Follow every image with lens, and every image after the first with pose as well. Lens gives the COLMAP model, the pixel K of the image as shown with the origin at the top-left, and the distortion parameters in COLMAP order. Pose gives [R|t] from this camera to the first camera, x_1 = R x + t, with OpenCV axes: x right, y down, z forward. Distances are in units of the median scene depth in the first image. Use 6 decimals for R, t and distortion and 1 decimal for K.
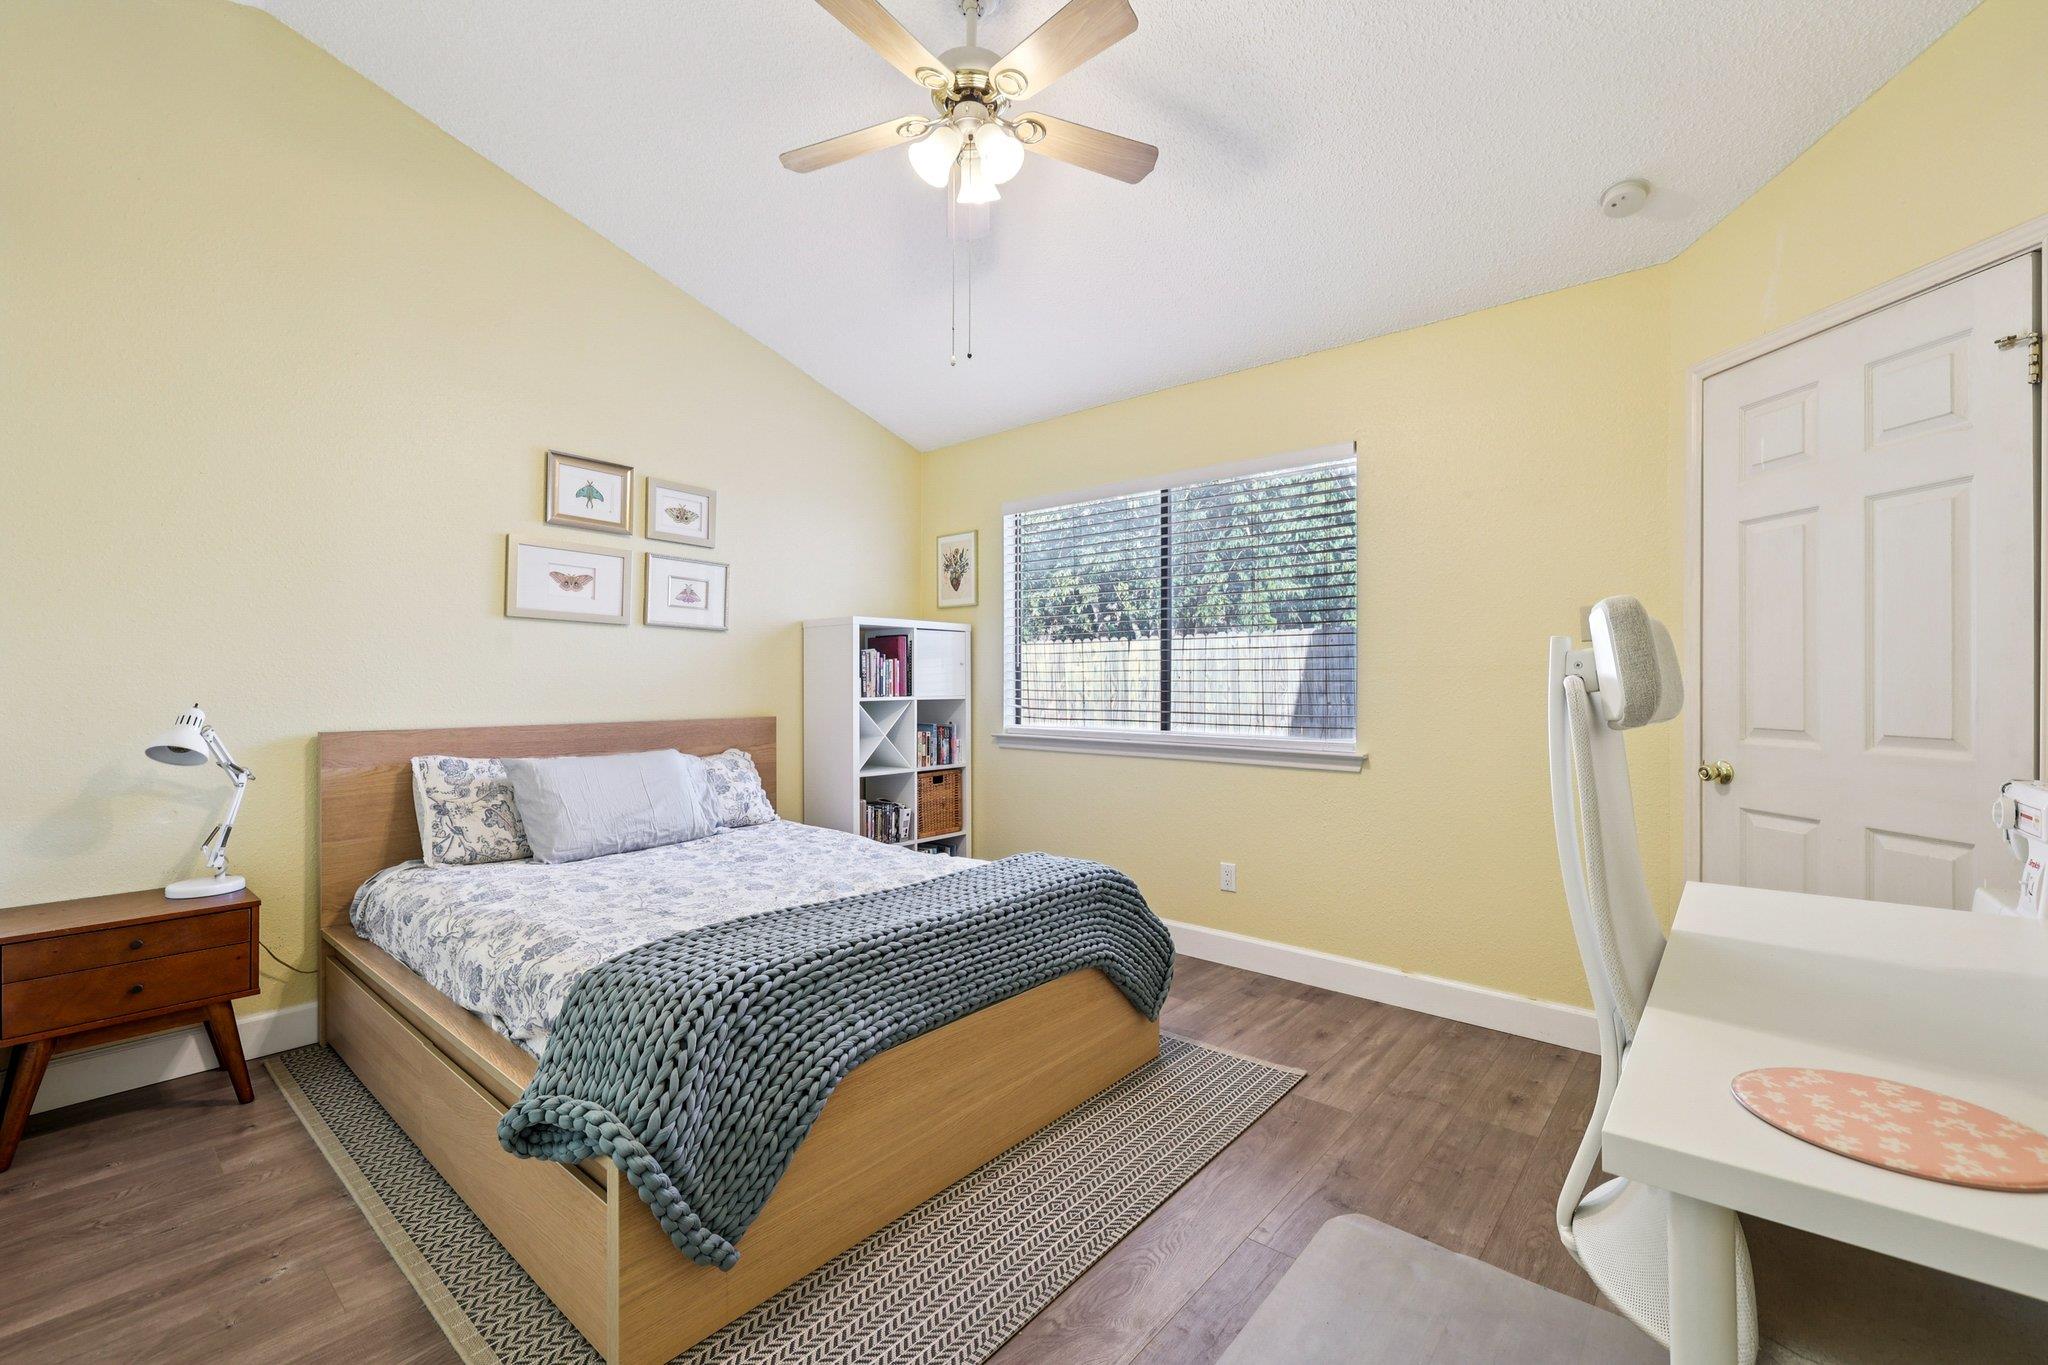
lens RADIAL K [[862.4, 0, 1035.0], [0, 862.4, 677.4], [0, 0, 1]] dist [-0.001467, 0.000408]
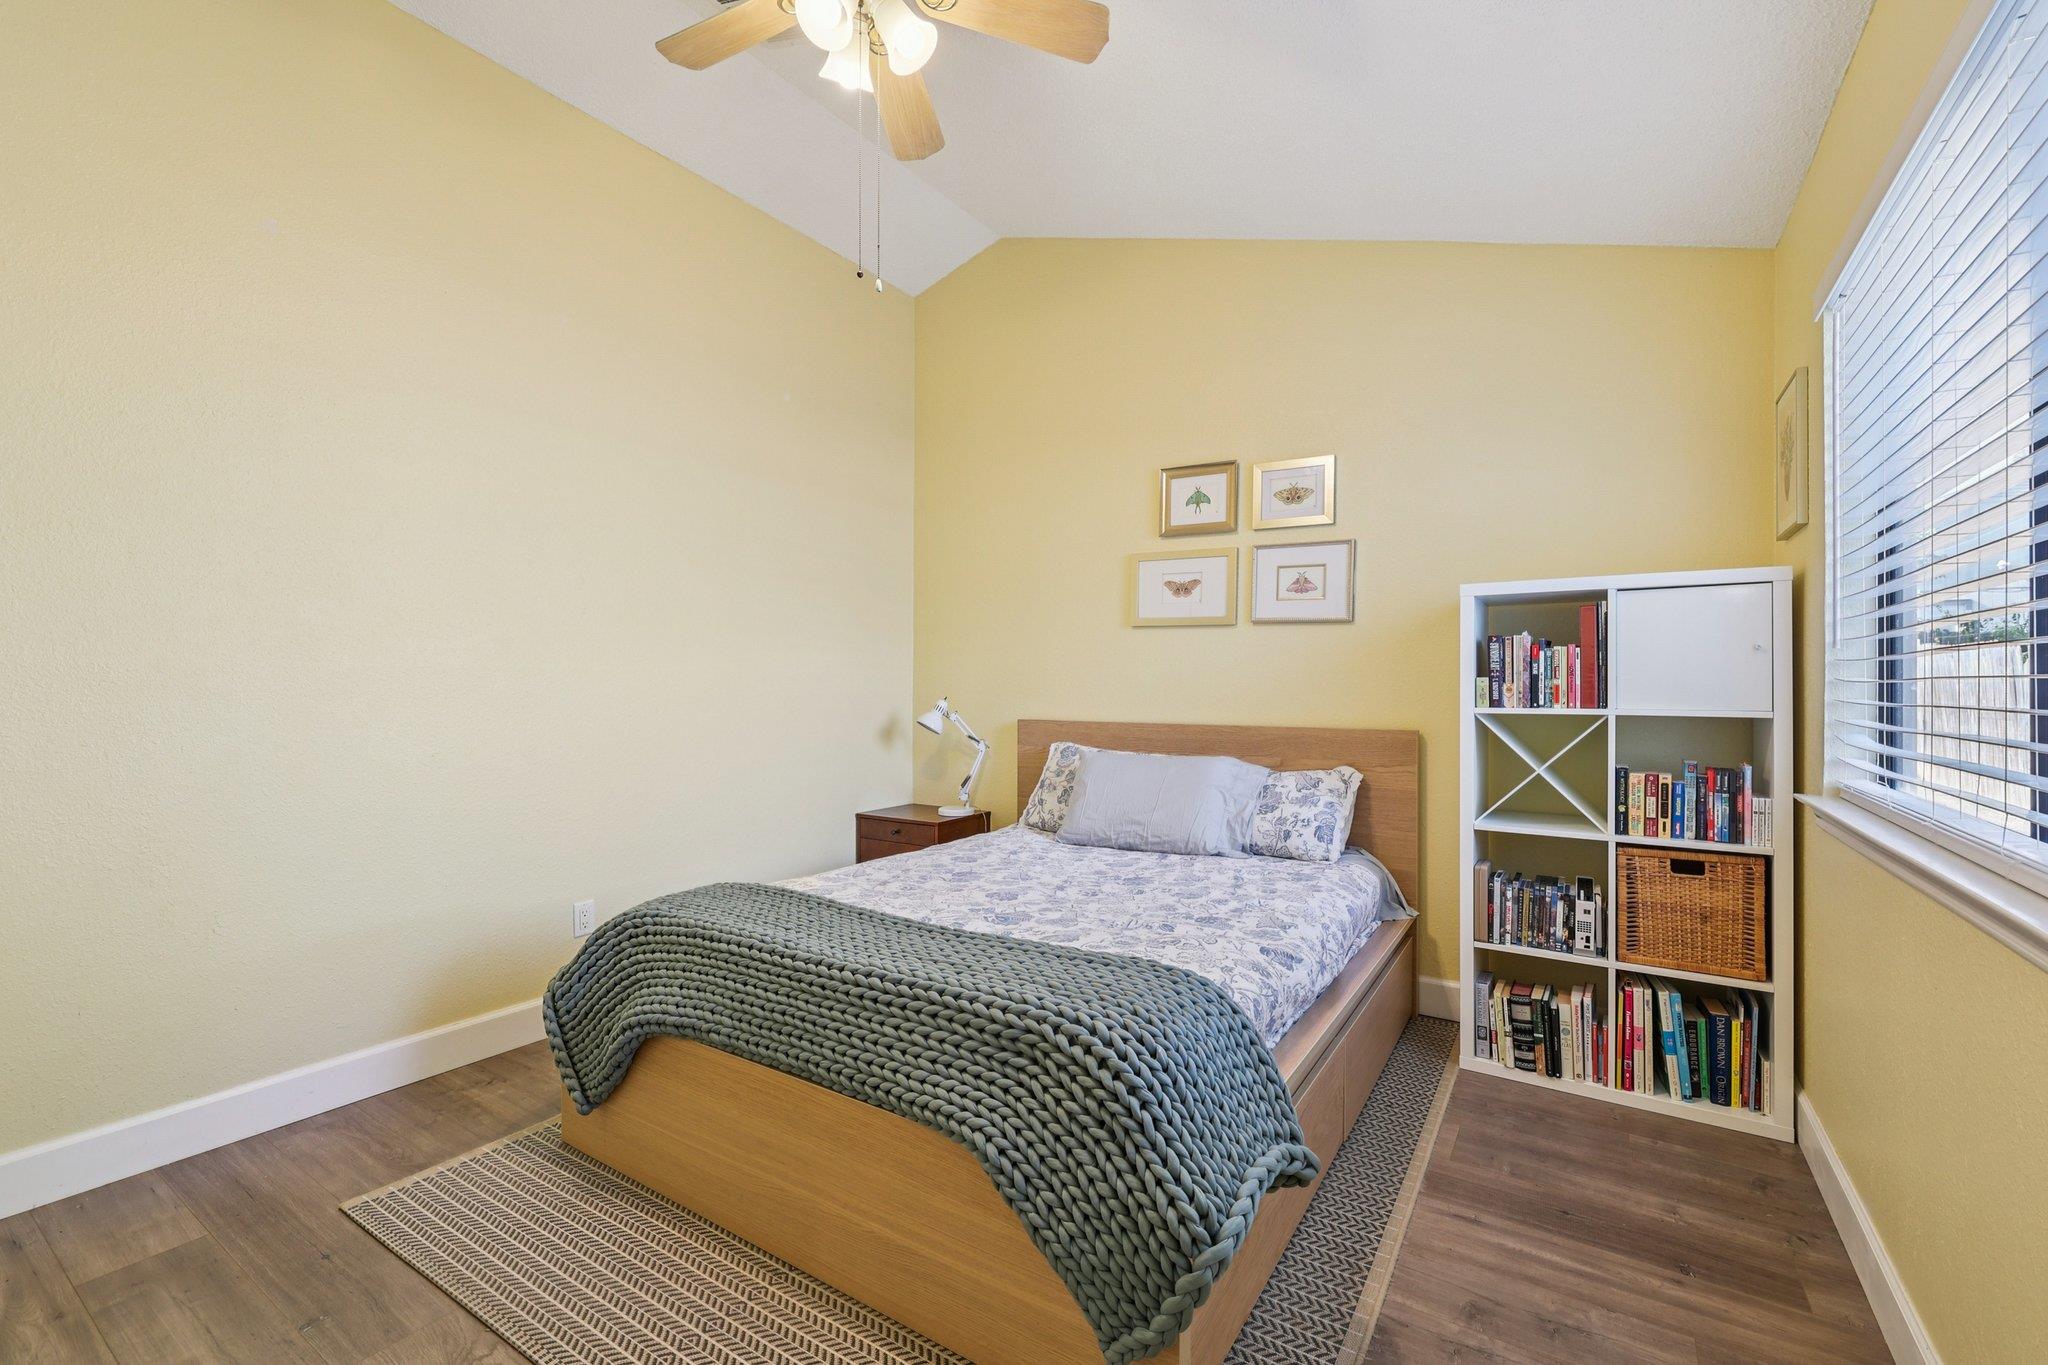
lens RADIAL K [[862.4, 0, 1024.7], [0, 862.4, 684.1], [0, 0, 1]] dist [-0.001467, 0.000408]
pose [[0.111296, -0.006388, -0.993767, 0.453894], [0.001268, 0.999979, -0.006286, 0.010822], [0.993786, -0.000560, 0.111302, 0.656198]]
